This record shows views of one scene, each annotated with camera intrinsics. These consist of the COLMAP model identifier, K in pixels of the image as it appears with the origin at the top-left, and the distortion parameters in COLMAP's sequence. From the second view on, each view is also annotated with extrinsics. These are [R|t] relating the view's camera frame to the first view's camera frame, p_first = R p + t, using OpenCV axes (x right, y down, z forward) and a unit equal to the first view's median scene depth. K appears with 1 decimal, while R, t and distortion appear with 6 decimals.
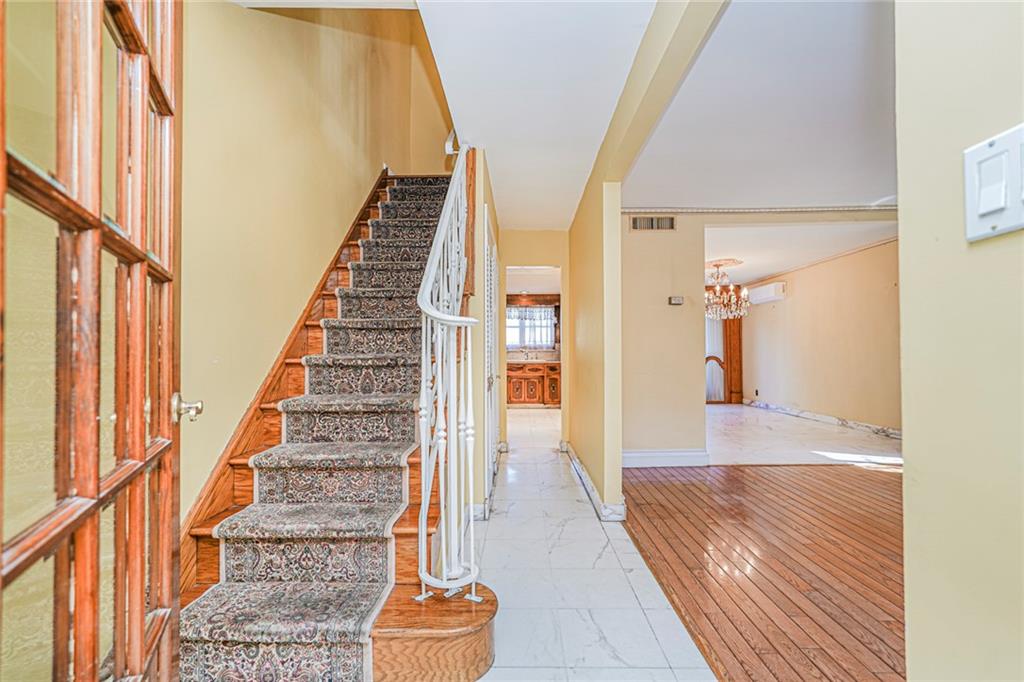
lens RADIAL K [[452.0, 0, 512.3], [0, 452.0, 346.9], [0, 0, 1]] dist [-0.017999, 0.011412]
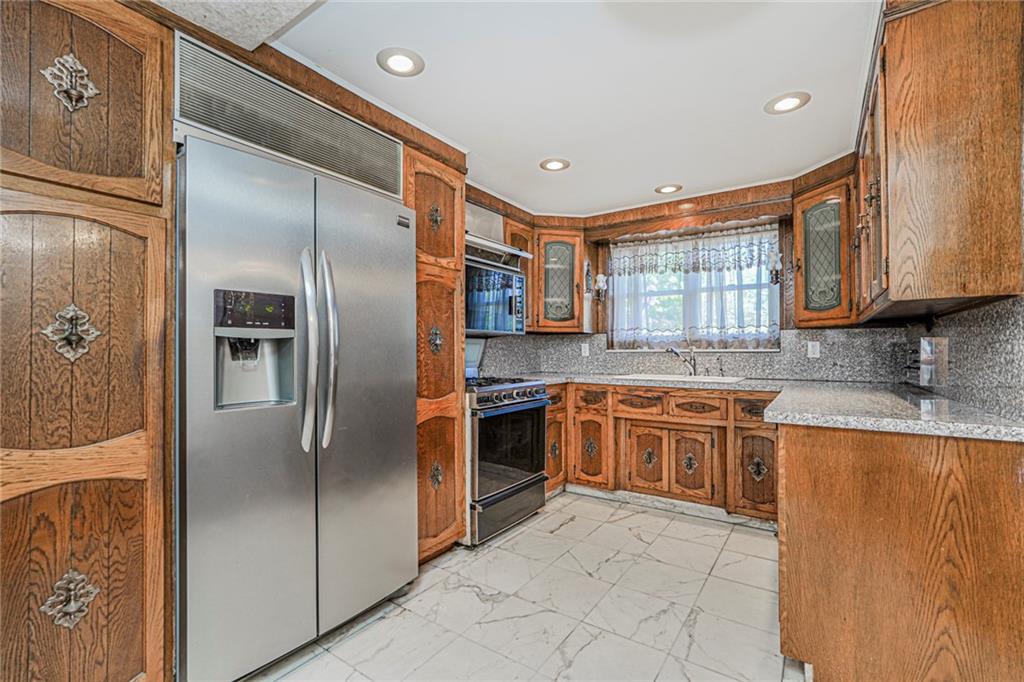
lens RADIAL K [[452.0, 0, 512.3], [0, 452.0, 346.9], [0, 0, 1]] dist [-0.017999, 0.011412]
pose [[0.830683, -0.000597, -0.556745, 0.123665], [0.005482, 0.999960, 0.007108, 0.001363], [0.556718, -0.008956, 0.830653, 0.633634]]
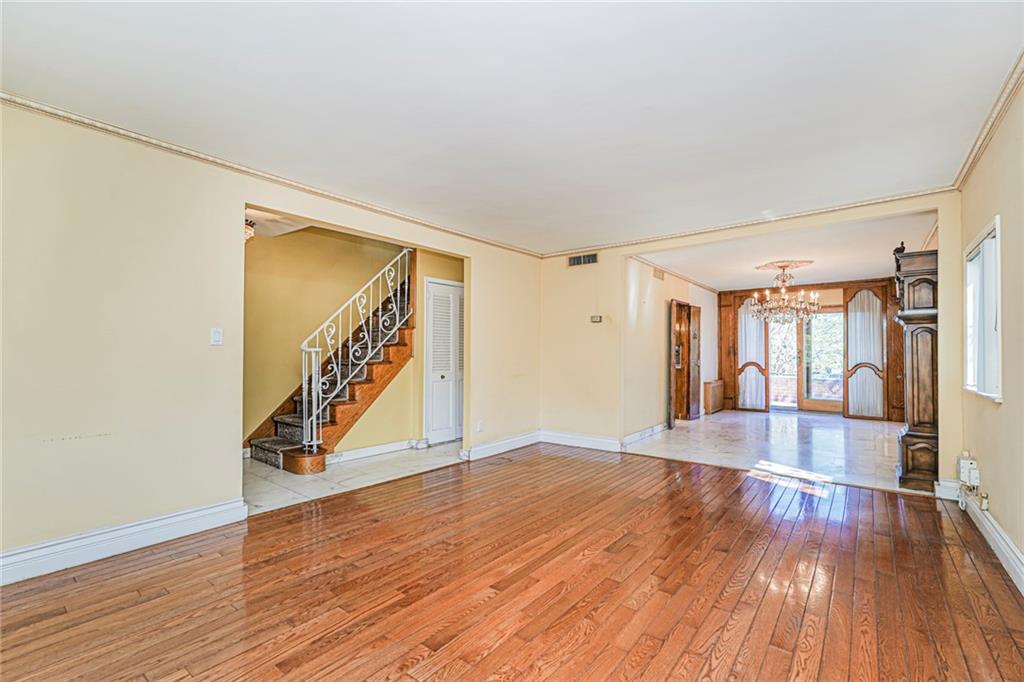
lens RADIAL K [[452.0, 0, 512.3], [0, 452.0, 346.9], [0, 0, 1]] dist [-0.017999, 0.011412]
pose [[0.792062, 0.000173, -0.610440, 0.456862], [0.001612, 0.999996, 0.002375, -0.013111], [0.610438, -0.002865, 0.792059, -0.073186]]
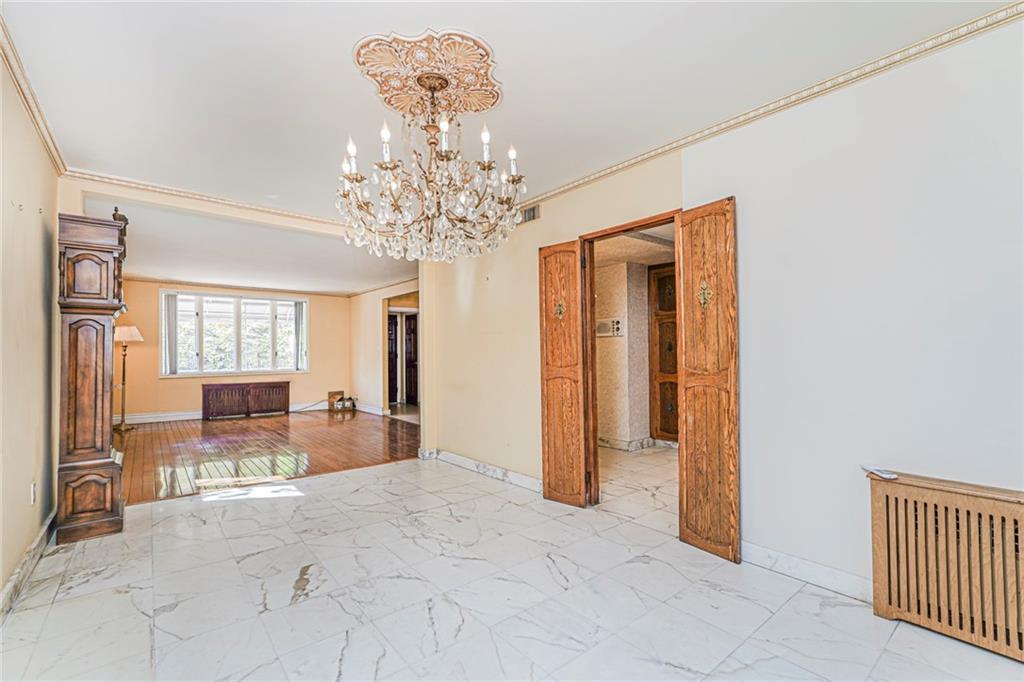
lens RADIAL K [[452.0, 0, 512.3], [0, 452.0, 346.9], [0, 0, 1]] dist [-0.017999, 0.011412]
pose [[-0.766372, 0.002633, -0.642392, 0.480252], [0.023196, 0.999453, -0.023576, 0.004791], [0.641978, -0.032969, -0.766013, 0.992655]]
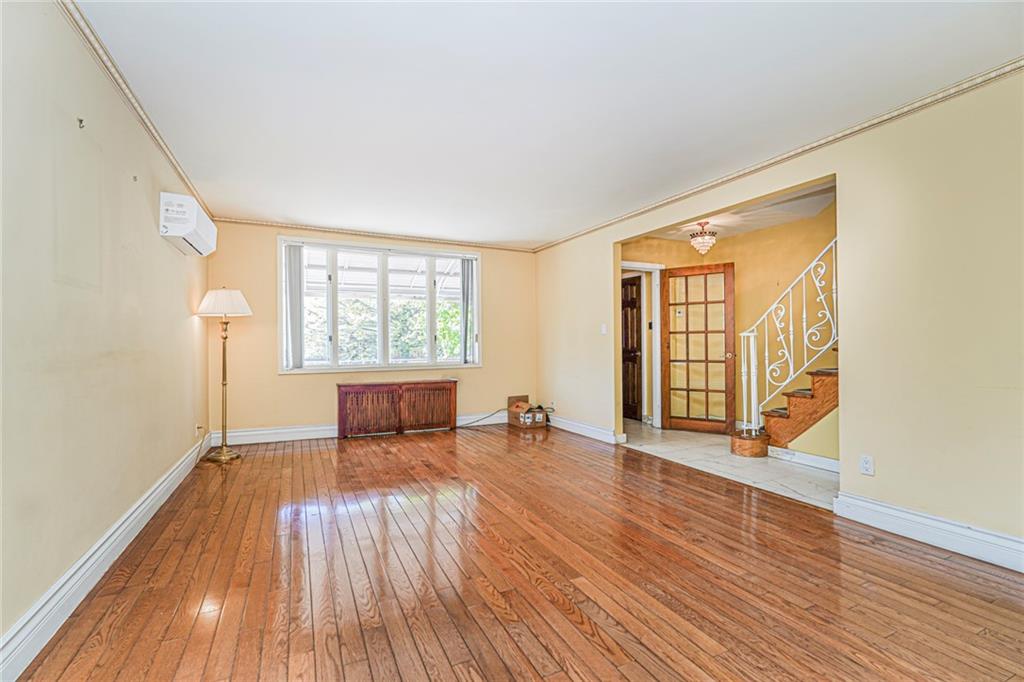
lens RADIAL K [[452.0, 0, 512.3], [0, 452.0, 346.9], [0, 0, 1]] dist [-0.017999, 0.011412]
pose [[-0.894300, 0.011932, -0.447309, 0.435647], [0.016991, 0.999829, -0.007301, 0.003789], [0.447145, -0.014130, -0.894350, 0.519496]]
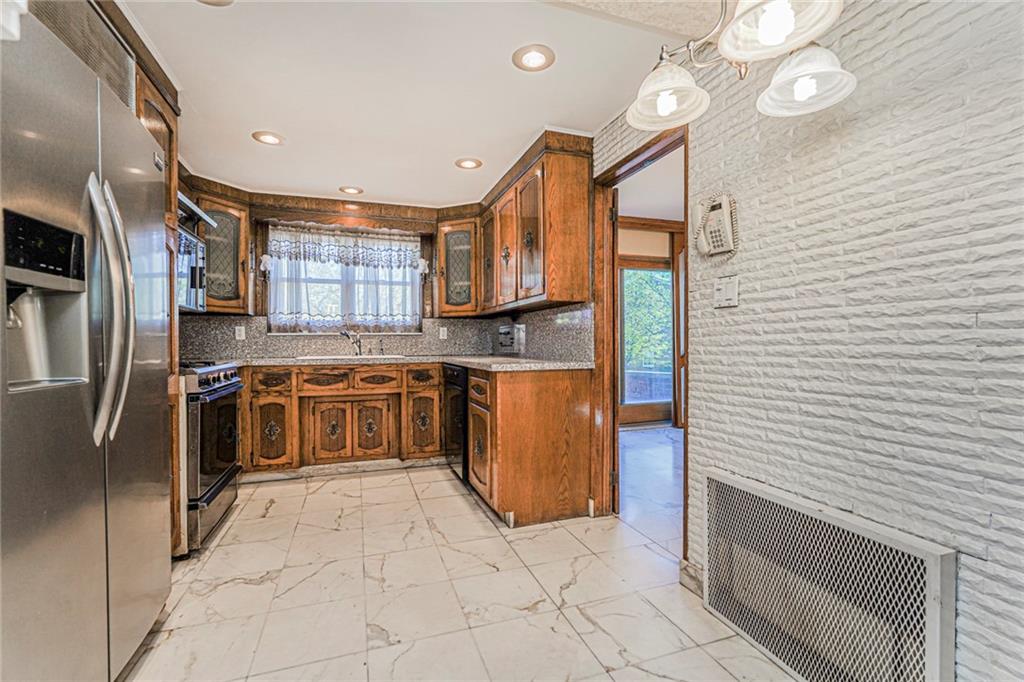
lens RADIAL K [[452.0, 0, 512.3], [0, 452.0, 346.9], [0, 0, 1]] dist [-0.017999, 0.011412]
pose [[0.939257, -0.004284, 0.343187, 0.023417], [-0.003318, 0.999762, 0.021561, 0.011294], [-0.343198, -0.021390, 0.939020, 0.566421]]
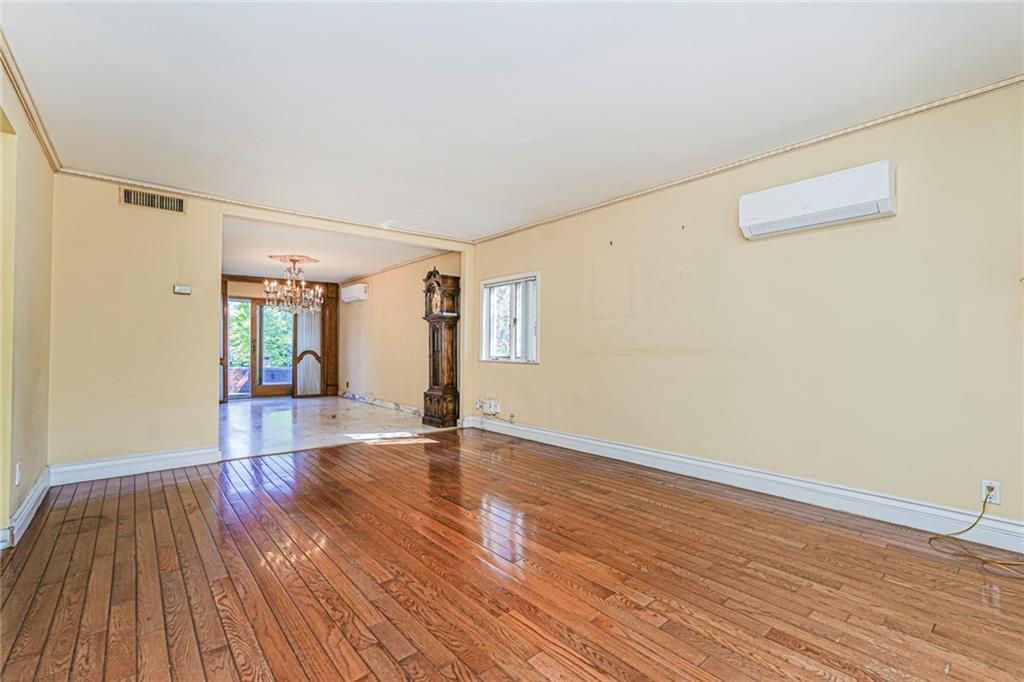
lens RADIAL K [[452.0, 0, 512.3], [0, 452.0, 346.9], [0, 0, 1]] dist [-0.017999, 0.011412]
pose [[0.752483, 0.011275, 0.658516, 0.126030], [-0.018340, 0.999824, 0.003838, -0.000144], [-0.658357, -0.014965, 0.752557, -0.069735]]
